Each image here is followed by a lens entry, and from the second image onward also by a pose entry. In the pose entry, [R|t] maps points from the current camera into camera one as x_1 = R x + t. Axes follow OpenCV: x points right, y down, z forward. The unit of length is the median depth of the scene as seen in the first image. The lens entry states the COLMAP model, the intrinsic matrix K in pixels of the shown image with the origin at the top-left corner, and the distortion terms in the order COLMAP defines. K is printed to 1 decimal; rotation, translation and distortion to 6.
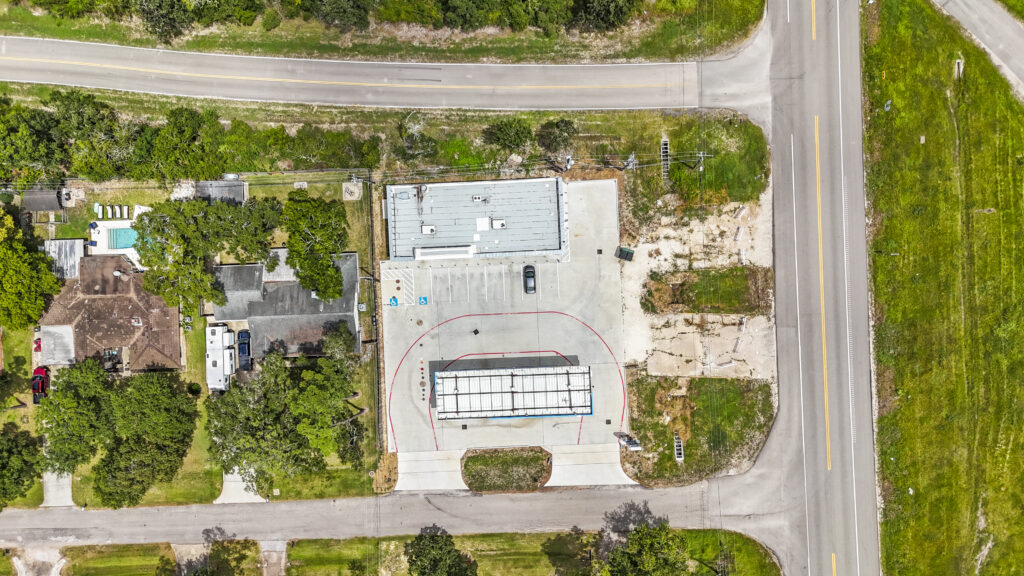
lens RADIAL K [[752.0, 0, 511.1], [0, 752.0, 291.9], [0, 0, 1]] dist [0.068428, -0.066487]
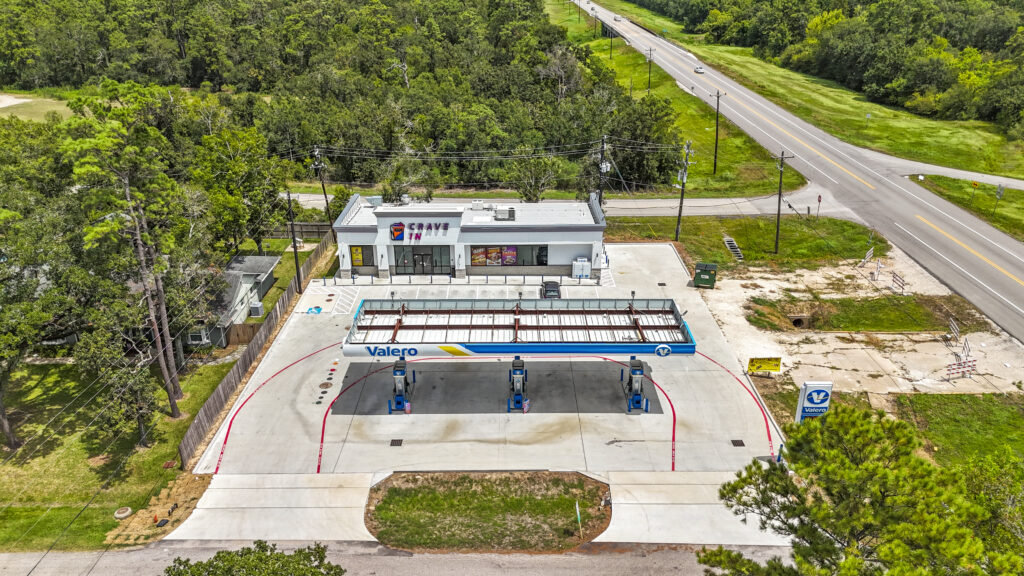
lens RADIAL K [[752.0, 0, 511.1], [0, 752.0, 291.9], [0, 0, 1]] dist [0.068428, -0.066487]
pose [[0.998732, 0.036466, -0.034700, 0.013806], [-0.046500, 0.404352, -0.913421, 0.531912], [-0.019278, 0.913876, 0.405535, 0.753156]]
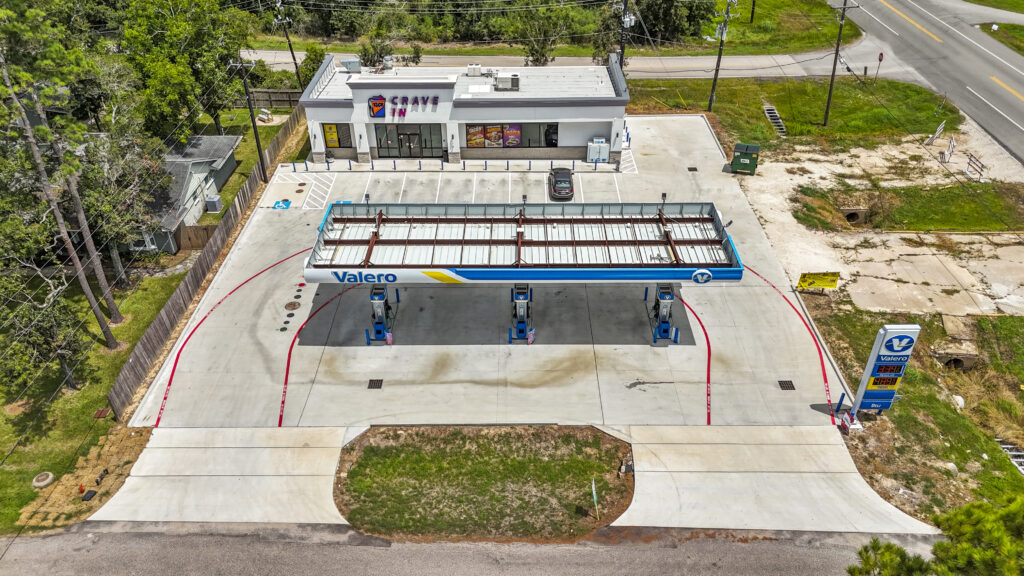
lens RADIAL K [[752.0, 0, 511.1], [0, 752.0, 291.9], [0, 0, 1]] dist [0.068428, -0.066487]
pose [[0.998469, 0.042648, -0.035226, 0.012008], [-0.053413, 0.577797, -0.814431, 0.440865], [-0.014381, 0.815065, 0.579190, 0.763045]]
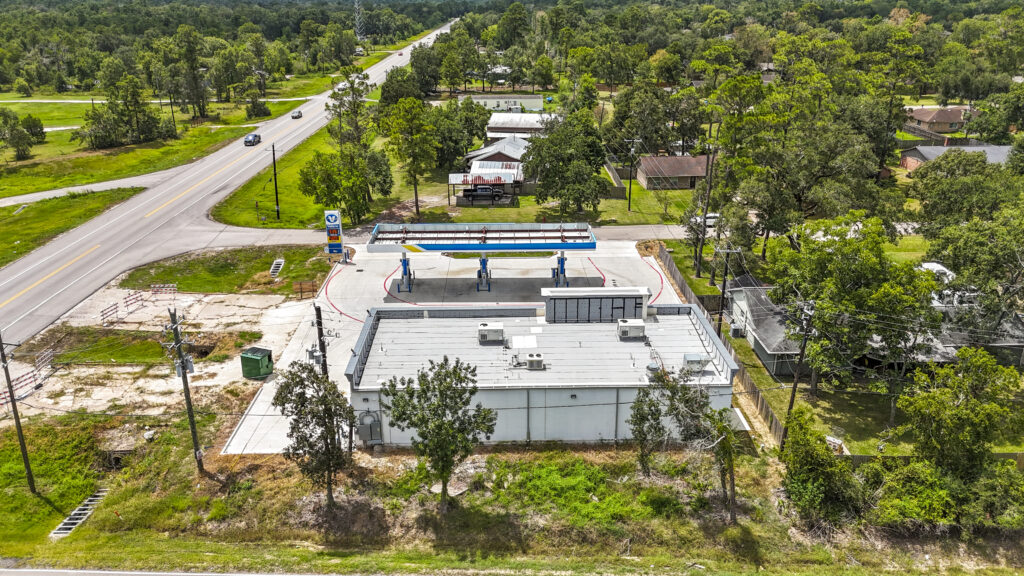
lens RADIAL K [[752.0, 0, 511.1], [0, 752.0, 291.9], [0, 0, 1]] dist [0.068428, -0.066487]
pose [[-0.999201, 0.018115, 0.035616, -0.045723], [0.026671, -0.361360, 0.932045, -0.521365], [0.029755, 0.932251, 0.360588, 0.757172]]
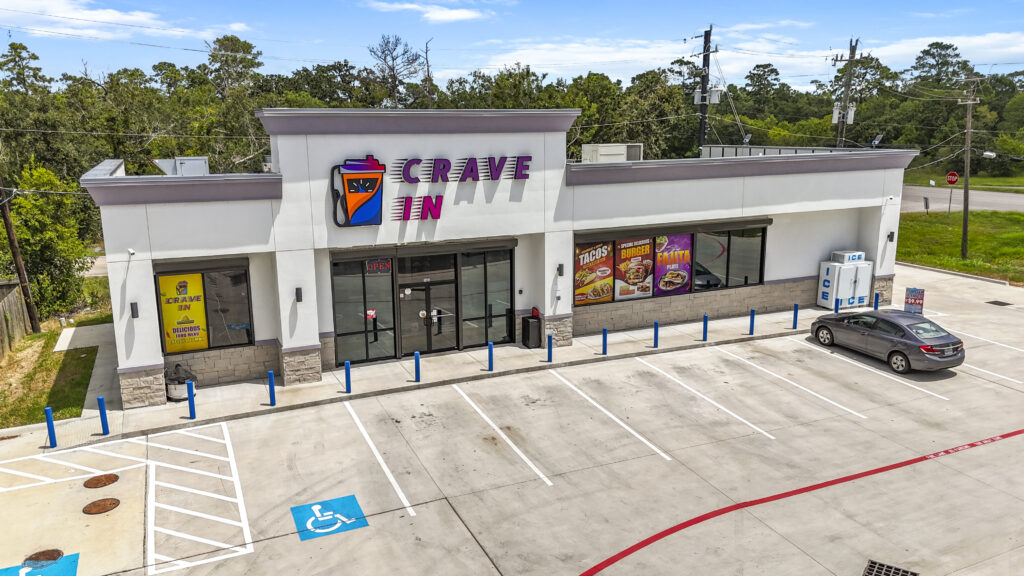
lens RADIAL K [[752.0, 0, 511.1], [0, 752.0, 291.9], [0, 0, 1]] dist [0.068428, -0.066487]
pose [[0.930721, -0.065139, 0.359882, -0.130923], [0.365414, 0.206518, -0.907647, 0.122266], [-0.015199, 0.976272, 0.216014, 0.943699]]
